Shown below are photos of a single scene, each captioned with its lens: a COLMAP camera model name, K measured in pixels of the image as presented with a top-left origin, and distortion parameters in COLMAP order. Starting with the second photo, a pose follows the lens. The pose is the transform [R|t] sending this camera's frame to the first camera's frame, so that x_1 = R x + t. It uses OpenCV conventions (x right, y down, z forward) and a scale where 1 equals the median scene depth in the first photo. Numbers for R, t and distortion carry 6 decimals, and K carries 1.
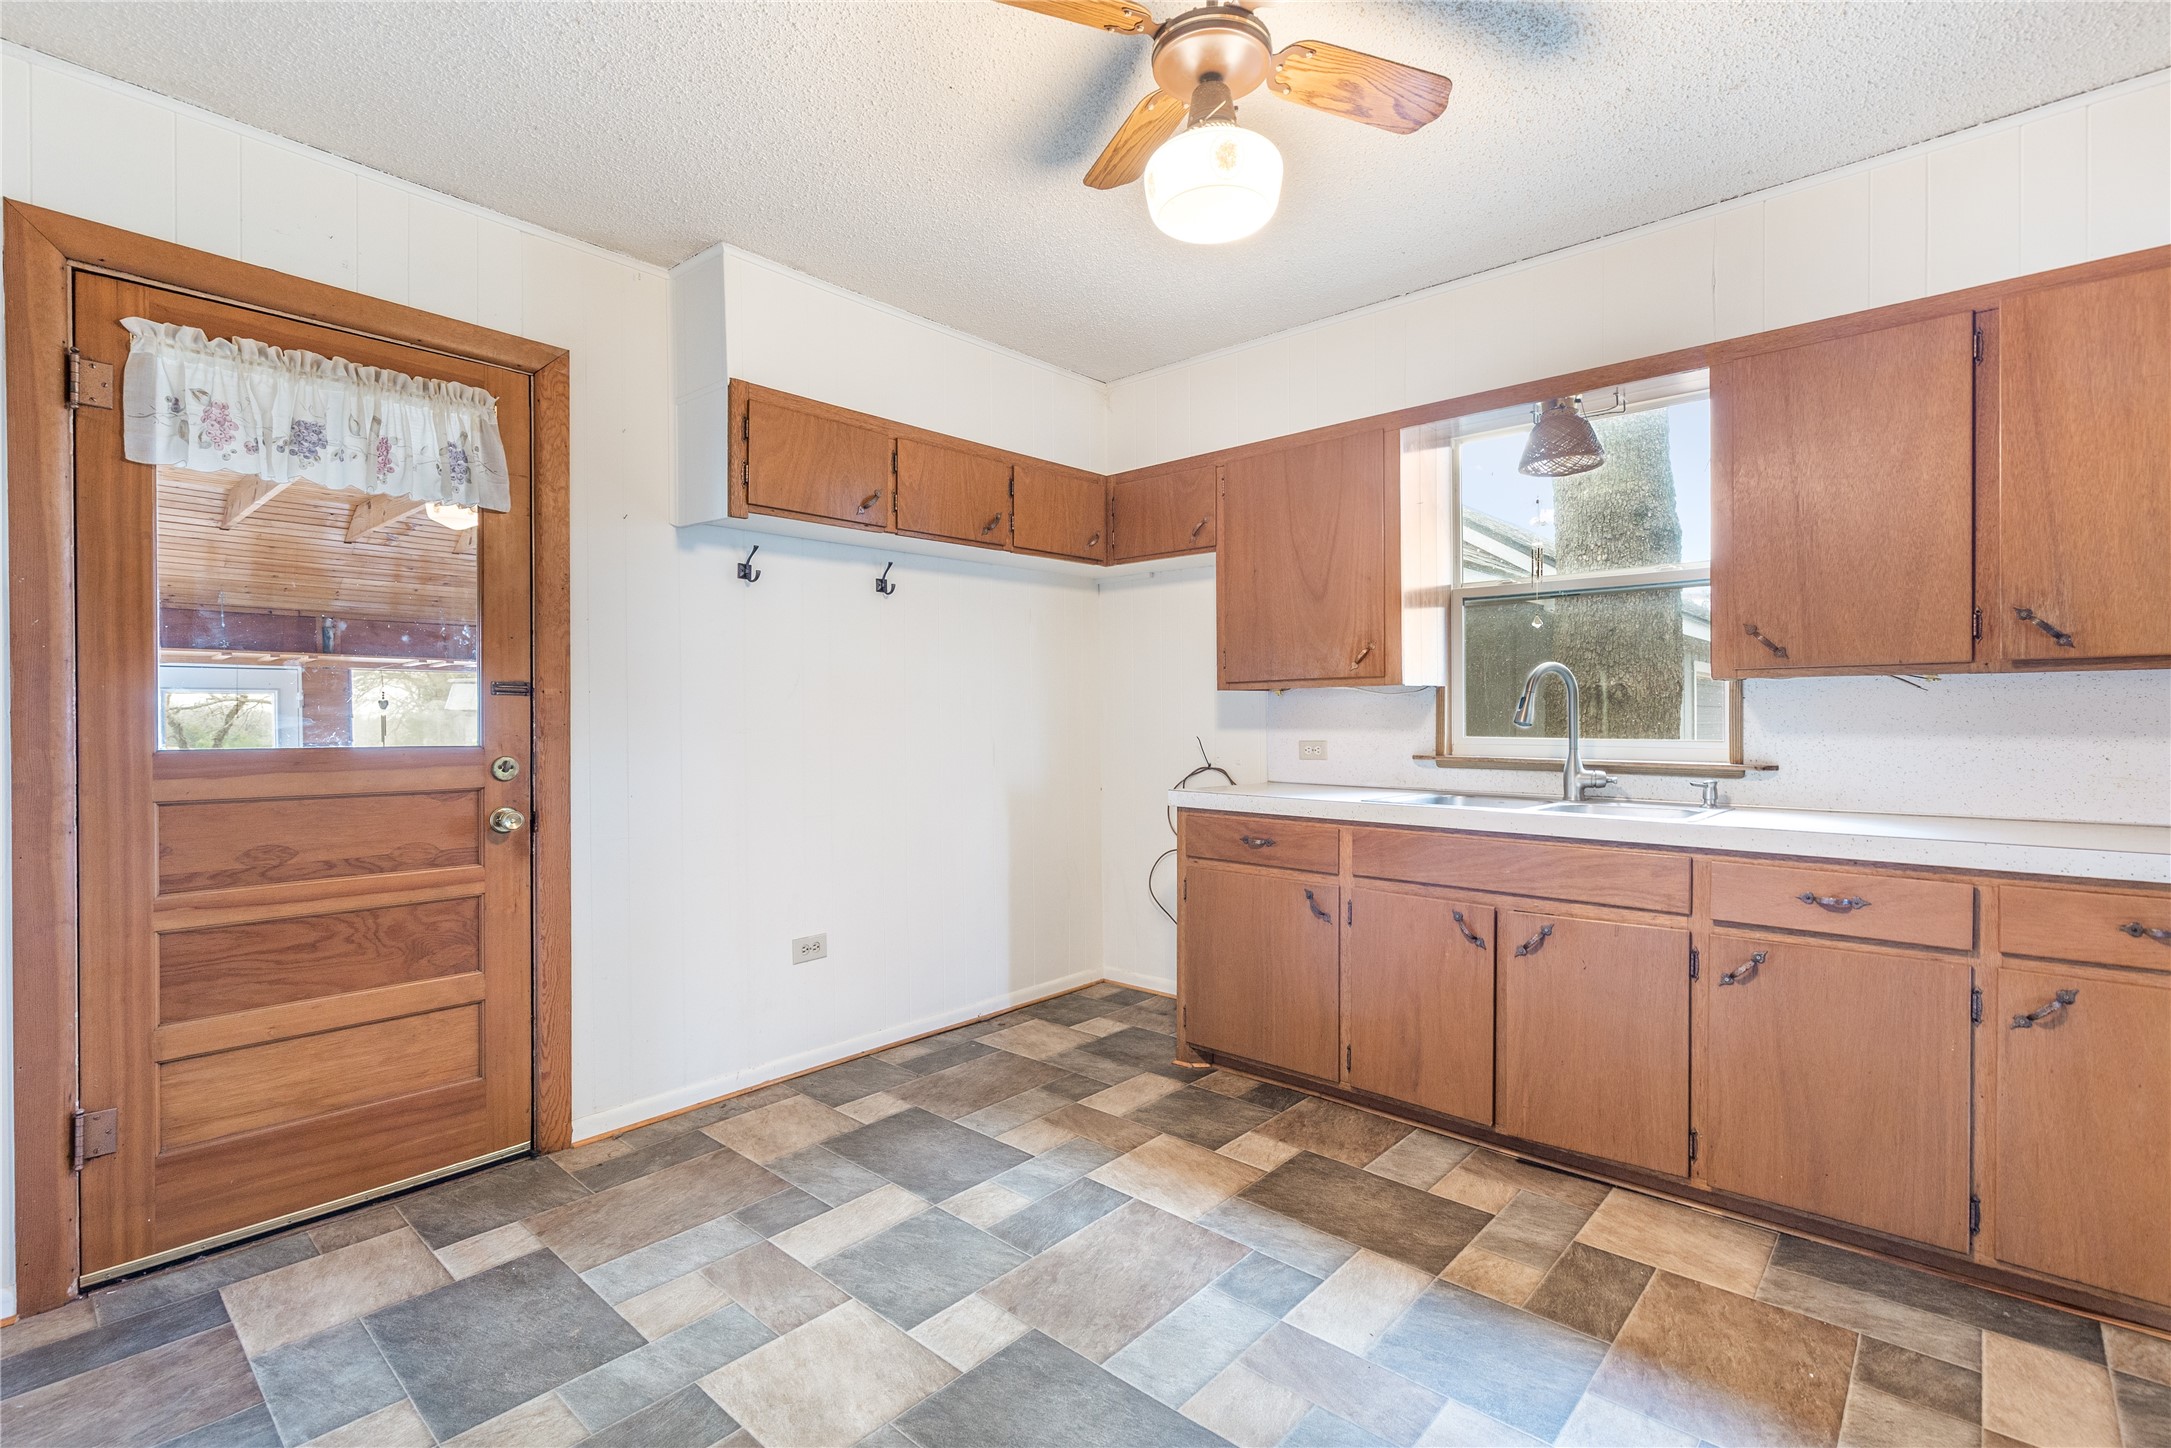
lens RADIAL K [[985.2, 0, 1060.6], [0, 985.2, 720.1], [0, 0, 1]] dist [0.004336, -0.000817]
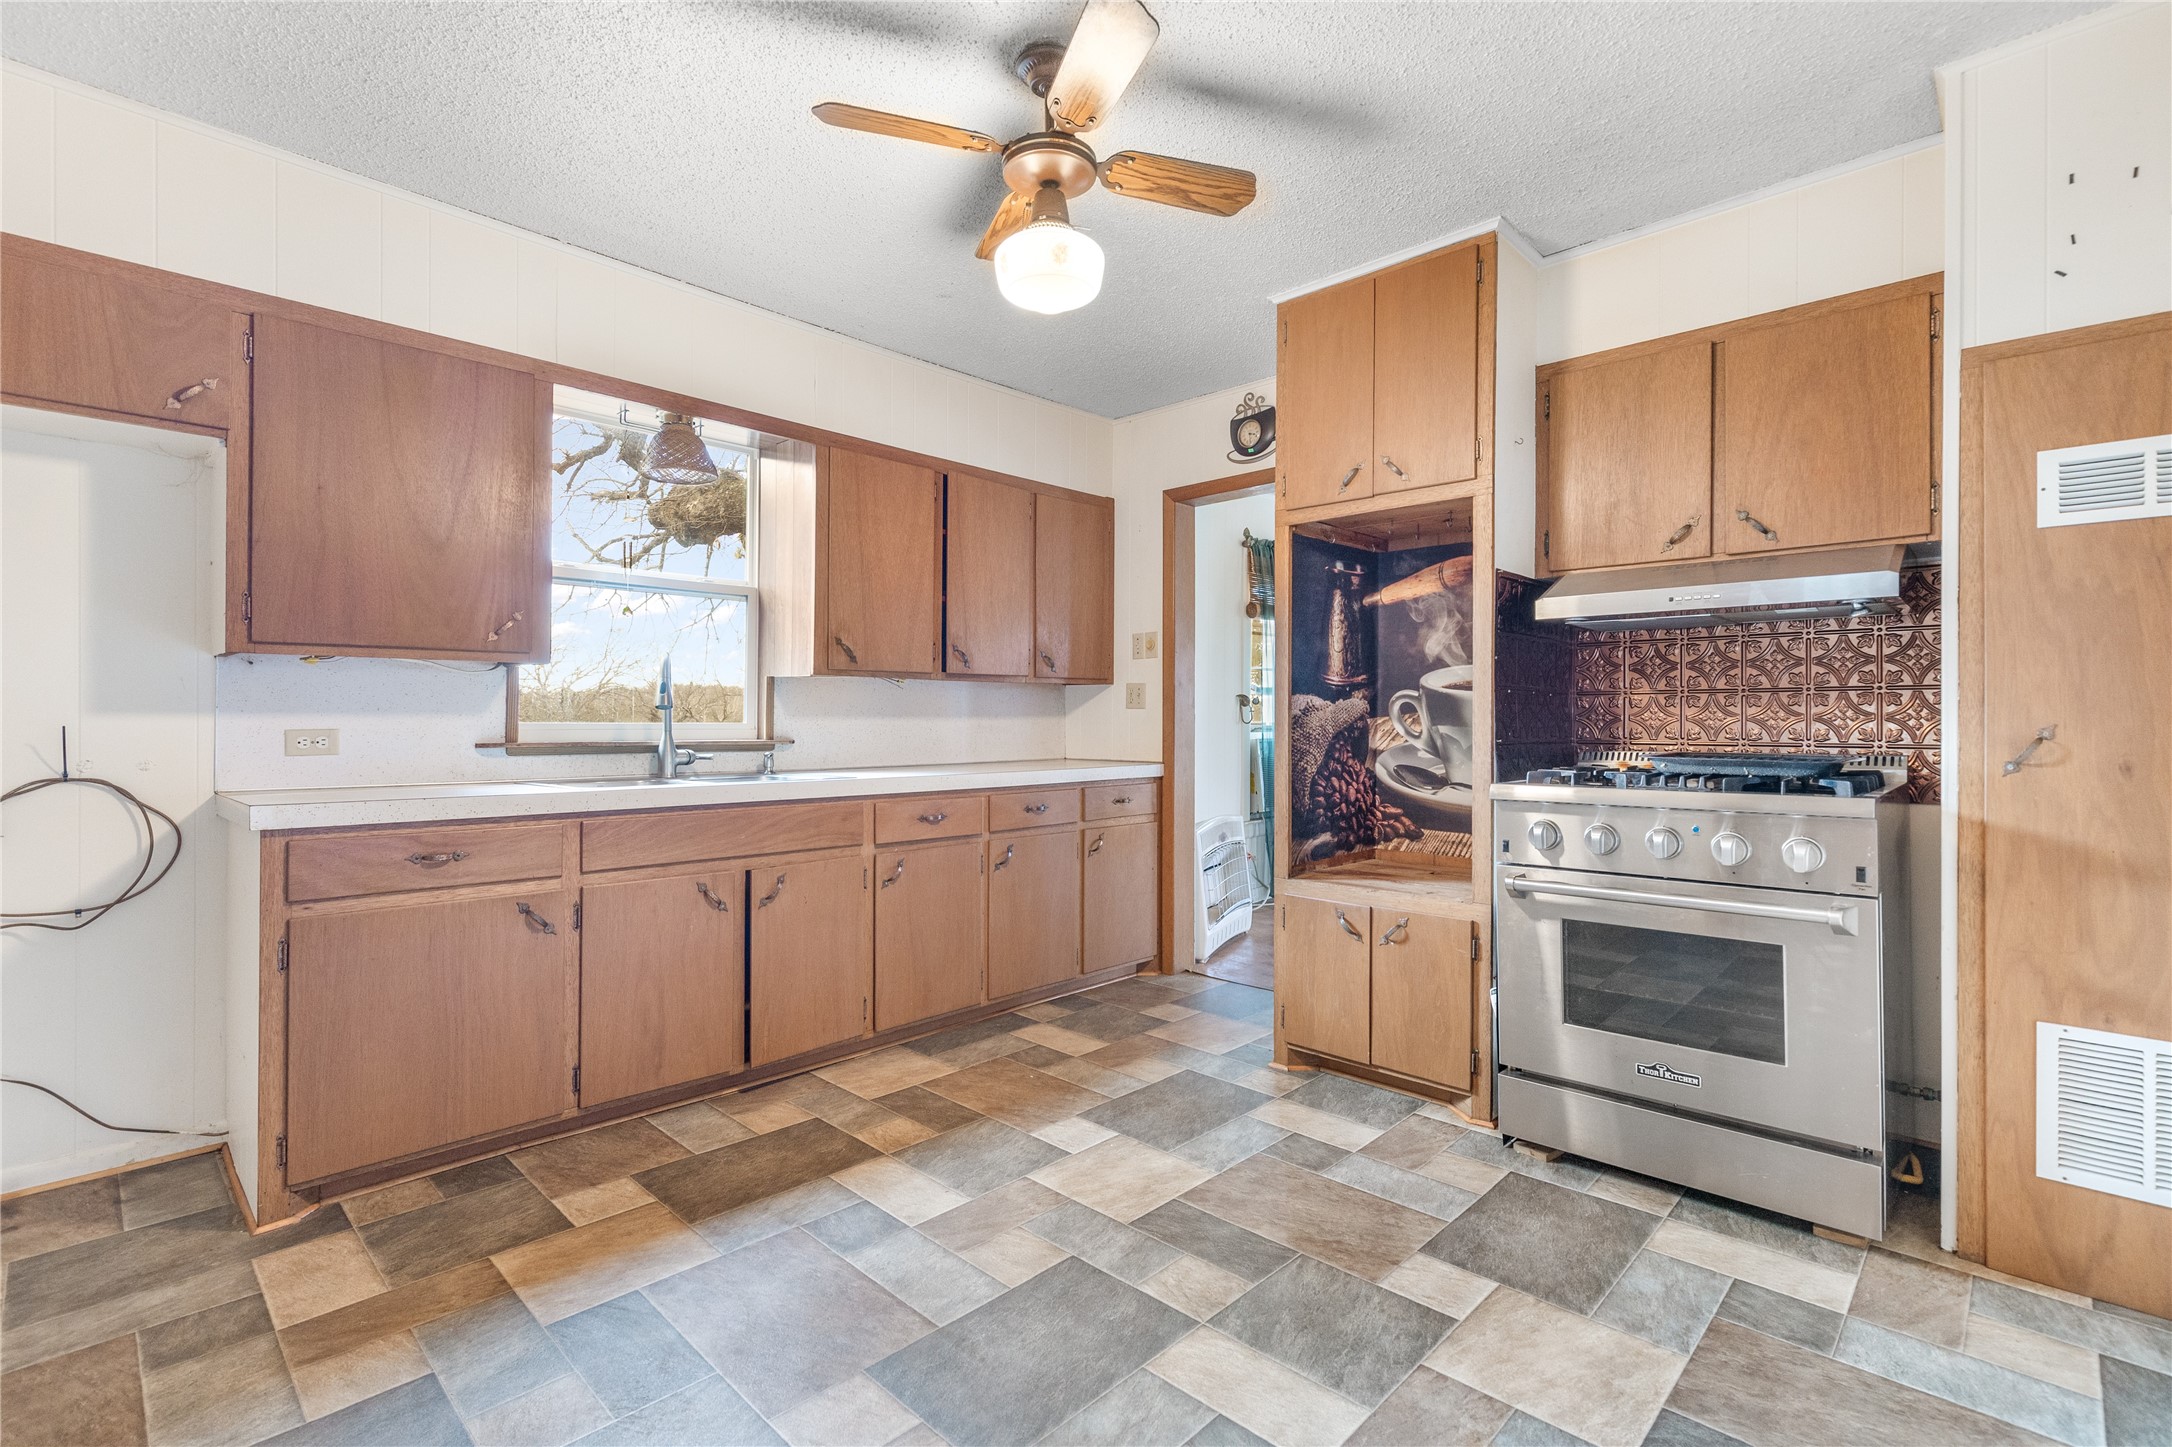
lens RADIAL K [[985.7, 0, 1147.8], [0, 985.7, 709.5], [0, 0, 1]] dist [0.004336, -0.000817]
pose [[-0.000274, 0.007946, 0.999968, -0.703622], [-0.001085, 0.999968, -0.007946, 0.016719], [-0.999999, -0.001087, -0.000266, 0.560109]]
